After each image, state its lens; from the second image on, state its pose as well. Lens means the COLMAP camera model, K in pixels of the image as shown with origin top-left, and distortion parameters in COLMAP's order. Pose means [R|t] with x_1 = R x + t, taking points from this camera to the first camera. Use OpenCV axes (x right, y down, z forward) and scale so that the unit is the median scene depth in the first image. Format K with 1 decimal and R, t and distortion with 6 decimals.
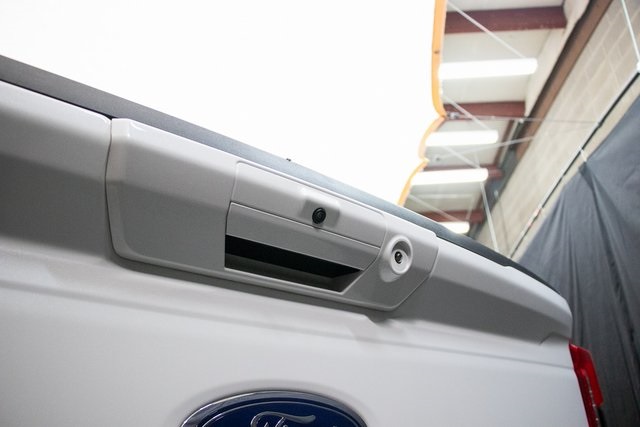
lens RADIAL K [[520.8, 0, 320.0], [0, 520.8, 213.5], [0, 0, 1]] dist [-0.178424, 0.164993]
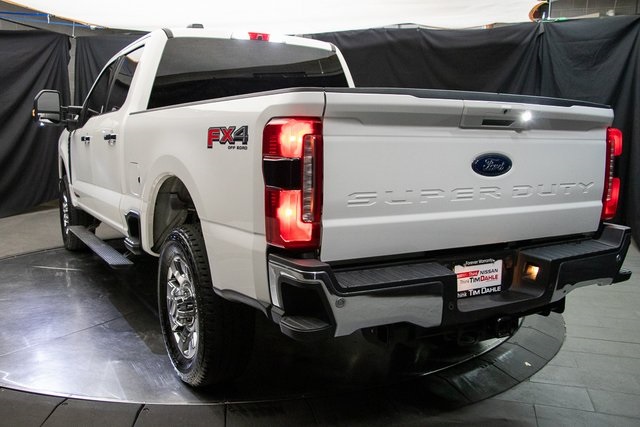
lens RADIAL K [[607.7, 0, 320.0], [0, 607.7, 213.5], [0, 0, 1]] dist [-0.105045, 0.012888]
pose [[0.977505, 0.064740, -0.200733, -0.365647], [0.047309, 0.860173, 0.507803, -1.511950], [0.205540, -0.505876, 0.837761, -3.080307]]
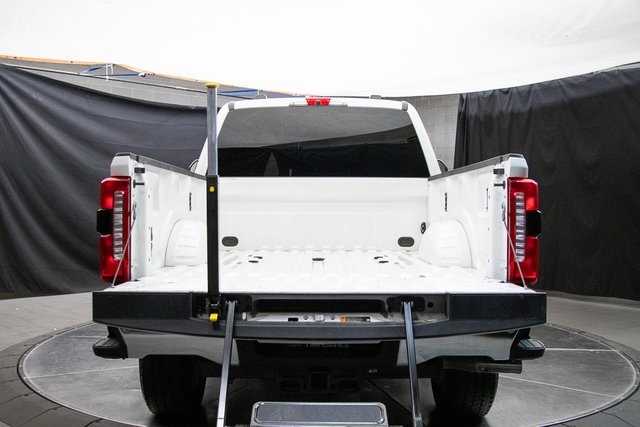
lens RADIAL K [[725.8, 0, 320.0], [0, 725.8, 213.5], [0, 0, 1]] dist [-0.019079, 0.000665]
pose [[0.751265, 0.037280, -0.658947, 3.332174], [0.239336, 0.915057, 0.324636, -1.323455], [0.615077, -0.401598, 0.678528, -2.645879]]
